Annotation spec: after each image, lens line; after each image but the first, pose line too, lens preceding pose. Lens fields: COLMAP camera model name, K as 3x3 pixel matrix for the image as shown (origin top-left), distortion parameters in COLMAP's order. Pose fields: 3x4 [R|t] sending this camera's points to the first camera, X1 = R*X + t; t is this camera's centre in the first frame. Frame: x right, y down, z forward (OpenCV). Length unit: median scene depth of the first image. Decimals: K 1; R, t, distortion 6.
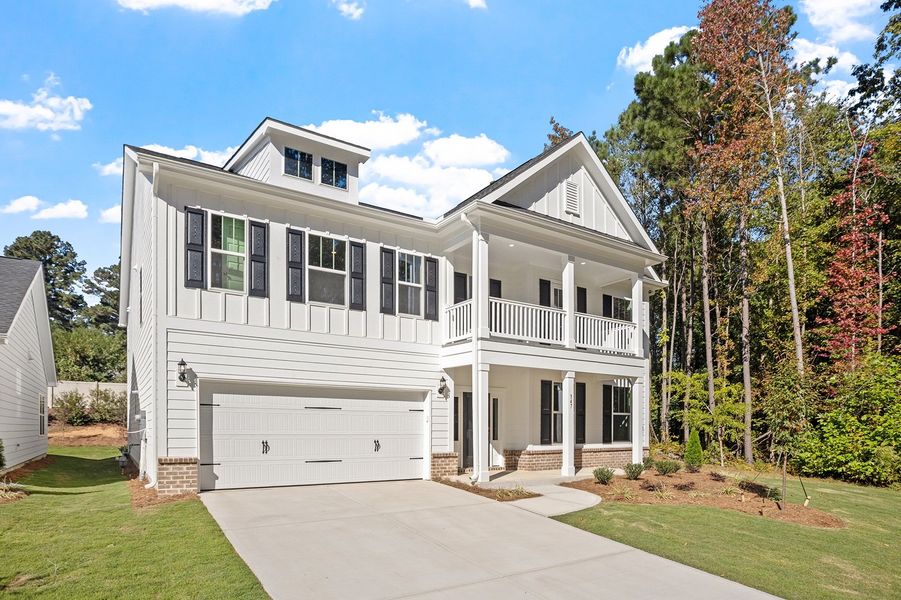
lens RADIAL K [[449.3, 0, 453.3], [0, 449.3, 292.8], [0, 0, 1]] dist [-0.001946, 0.000339]
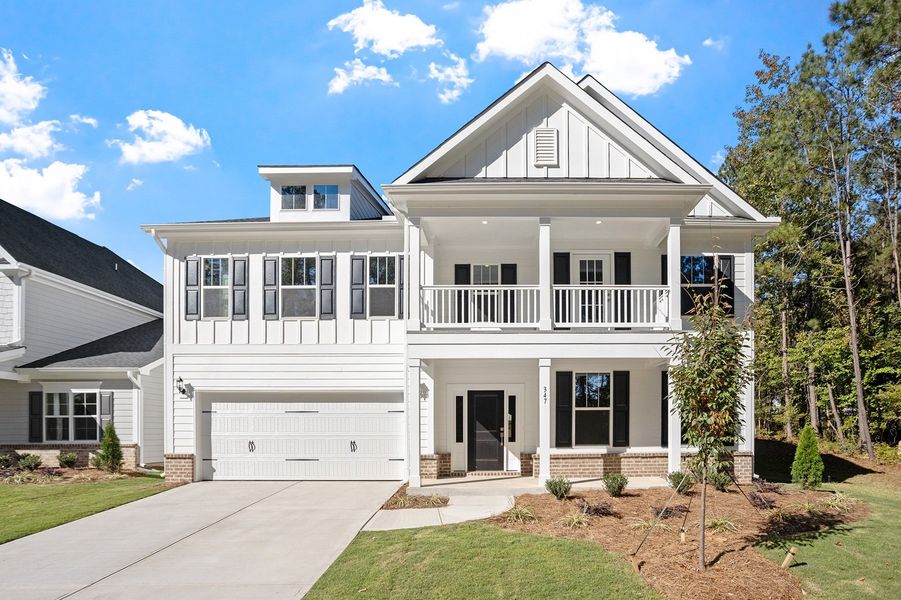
lens RADIAL K [[425.6, 0, 450.6], [0, 425.6, 319.6], [0, 0, 1]] dist [0.001623, 0.000807]
pose [[0.862674, -0.133532, -0.487814, 0.487901], [0.151051, 0.988520, -0.003466, 0.080056], [0.482677, -0.070695, 0.872941, 0.245660]]
